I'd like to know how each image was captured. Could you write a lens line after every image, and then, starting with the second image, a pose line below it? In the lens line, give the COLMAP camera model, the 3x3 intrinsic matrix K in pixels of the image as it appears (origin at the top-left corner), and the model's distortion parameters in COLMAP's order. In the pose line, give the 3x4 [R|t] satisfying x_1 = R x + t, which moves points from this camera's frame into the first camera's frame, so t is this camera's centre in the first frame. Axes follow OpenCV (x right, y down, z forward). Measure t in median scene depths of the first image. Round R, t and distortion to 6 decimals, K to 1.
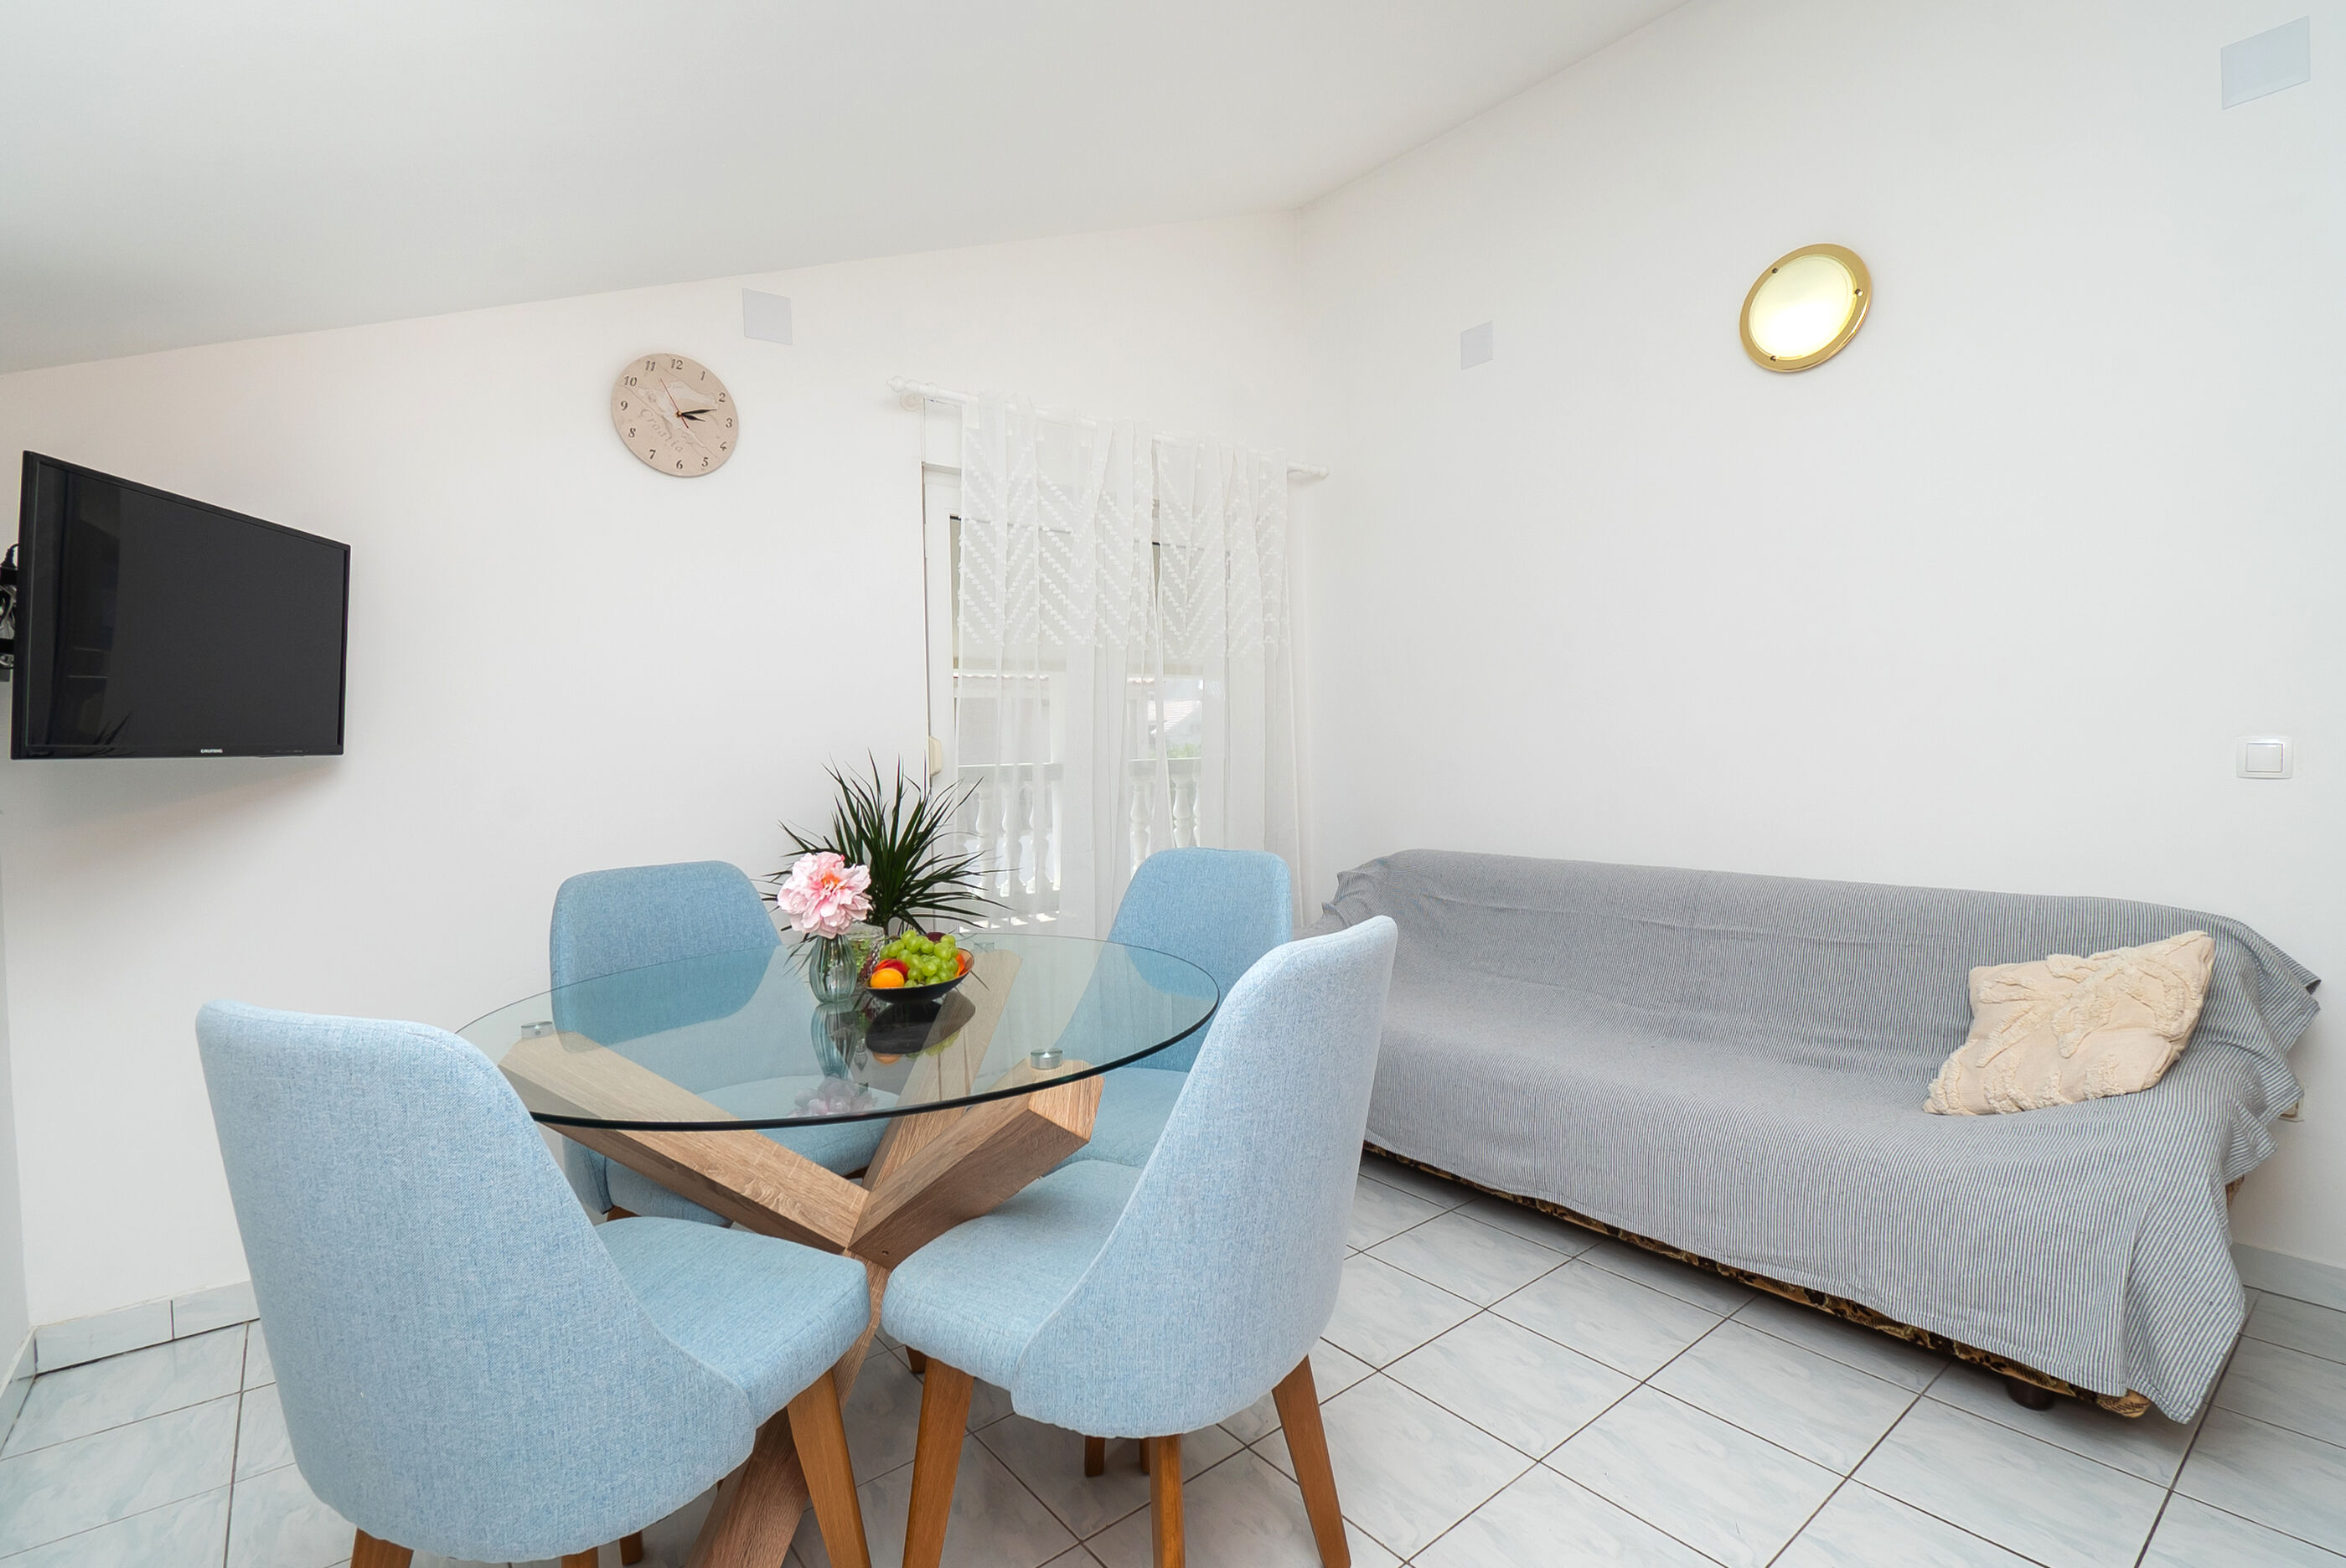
lens RADIAL K [[1042.5, 0, 1186.2], [0, 1042.5, 772.1], [0, 0, 1]] dist [0.000737, -0.005321]
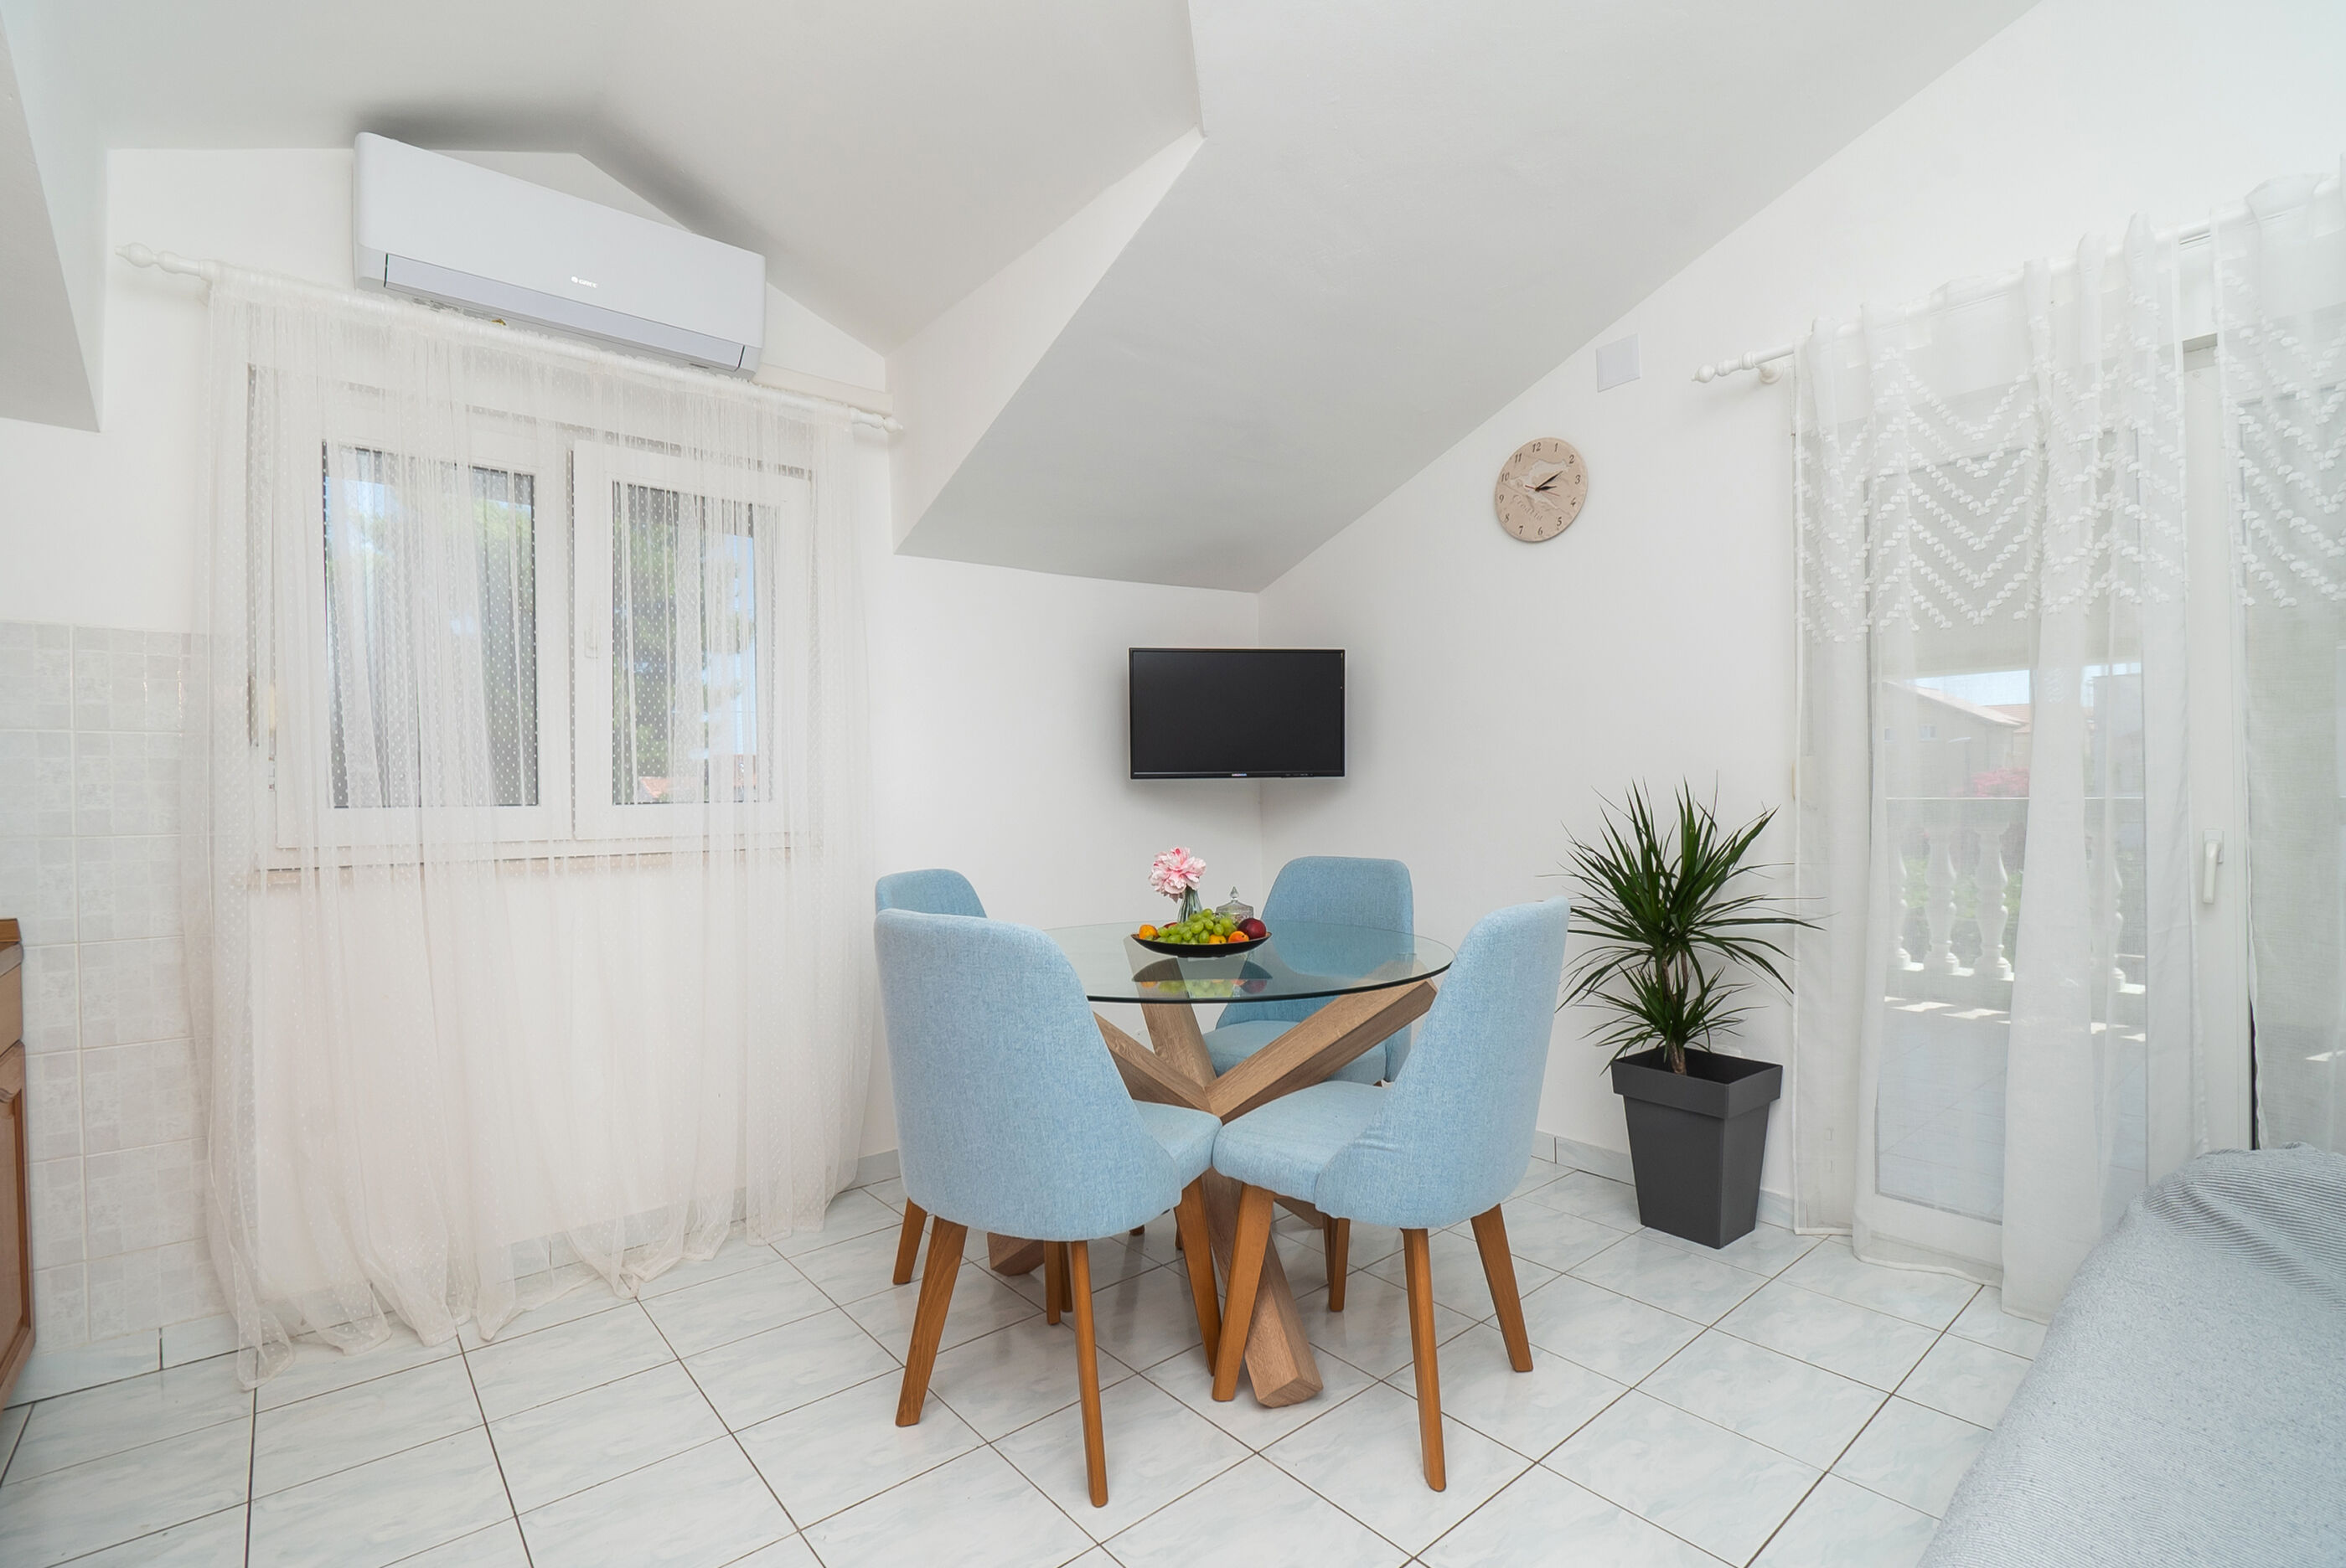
lens RADIAL K [[1042.5, 0, 1200.2], [0, 1042.5, 794.4], [0, 0, 1]] dist [0.000737, -0.005321]
pose [[0.072099, 0.027229, -0.997026, 0.689513], [-0.011931, 0.999579, 0.026436, -0.024354], [0.997326, 0.009989, 0.072394, 0.548002]]
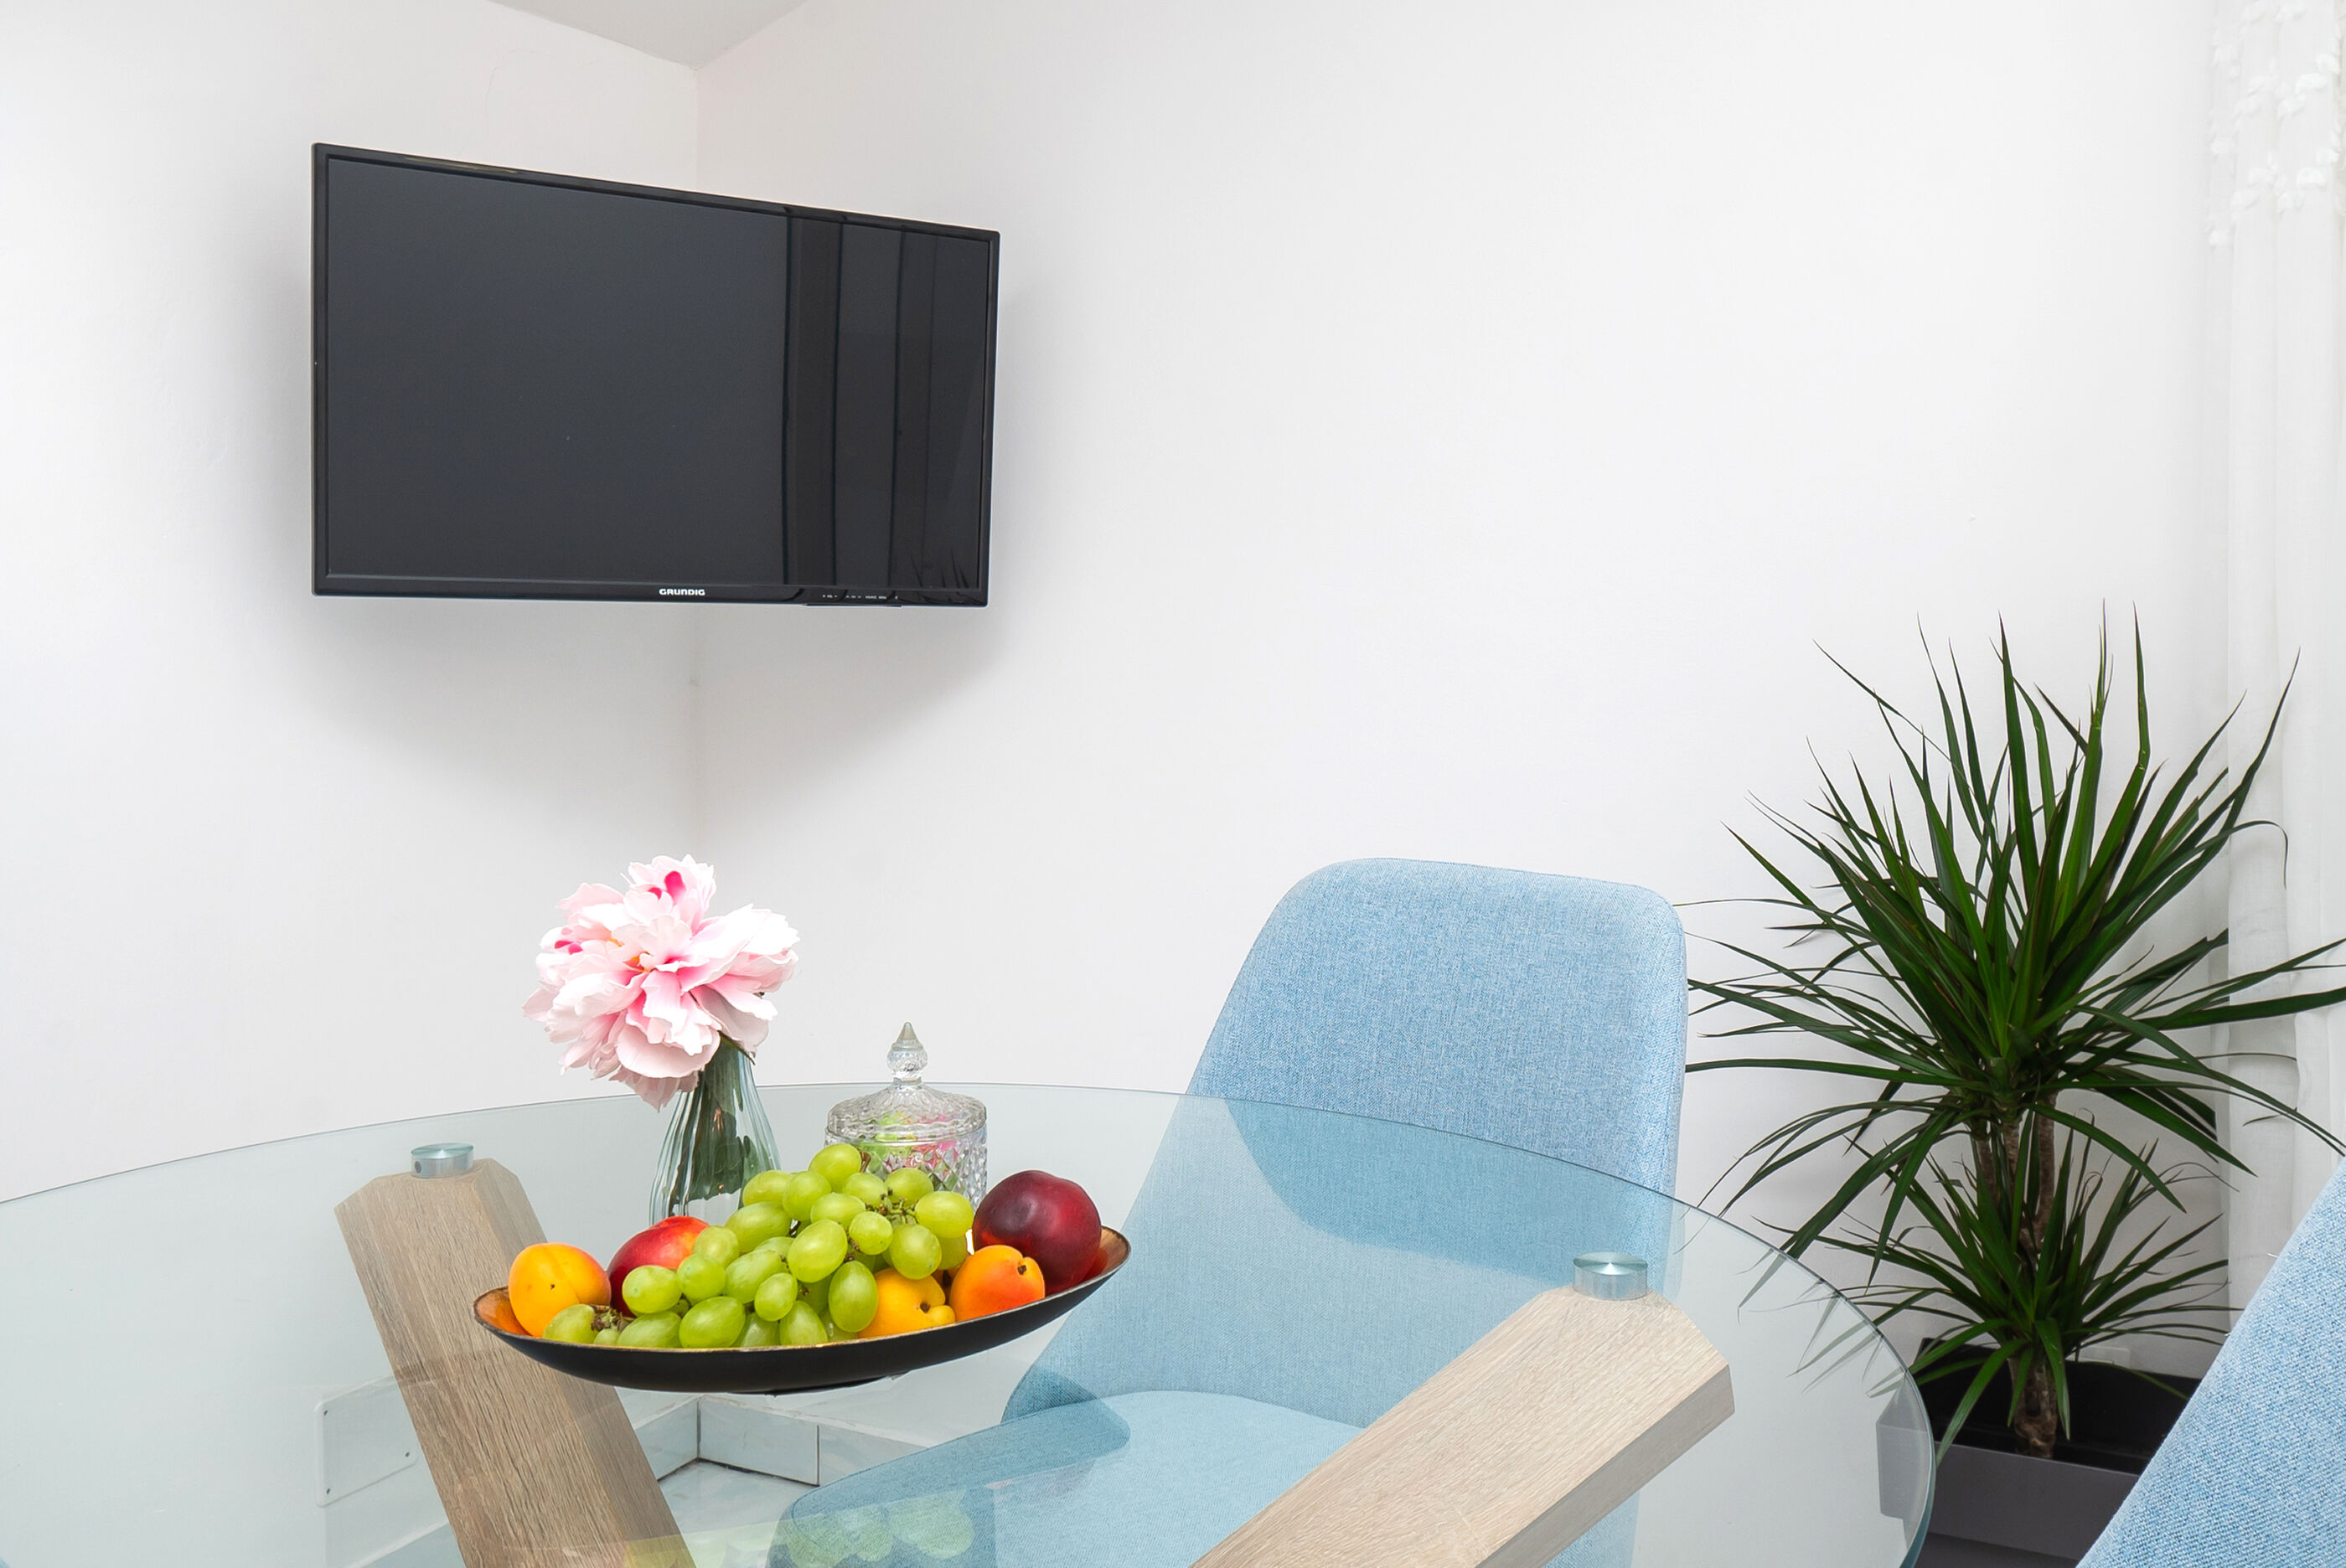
lens RADIAL K [[2023.0, 0, 1248.2], [0, 2023.0, 735.2], [0, 0, 1]] dist [-0.007314, -0.002463]
pose [[0.466780, 0.058792, -0.882417, 0.201880], [-0.034577, 0.998238, 0.048219, -0.003462], [0.883697, 0.008003, 0.467990, 0.510684]]
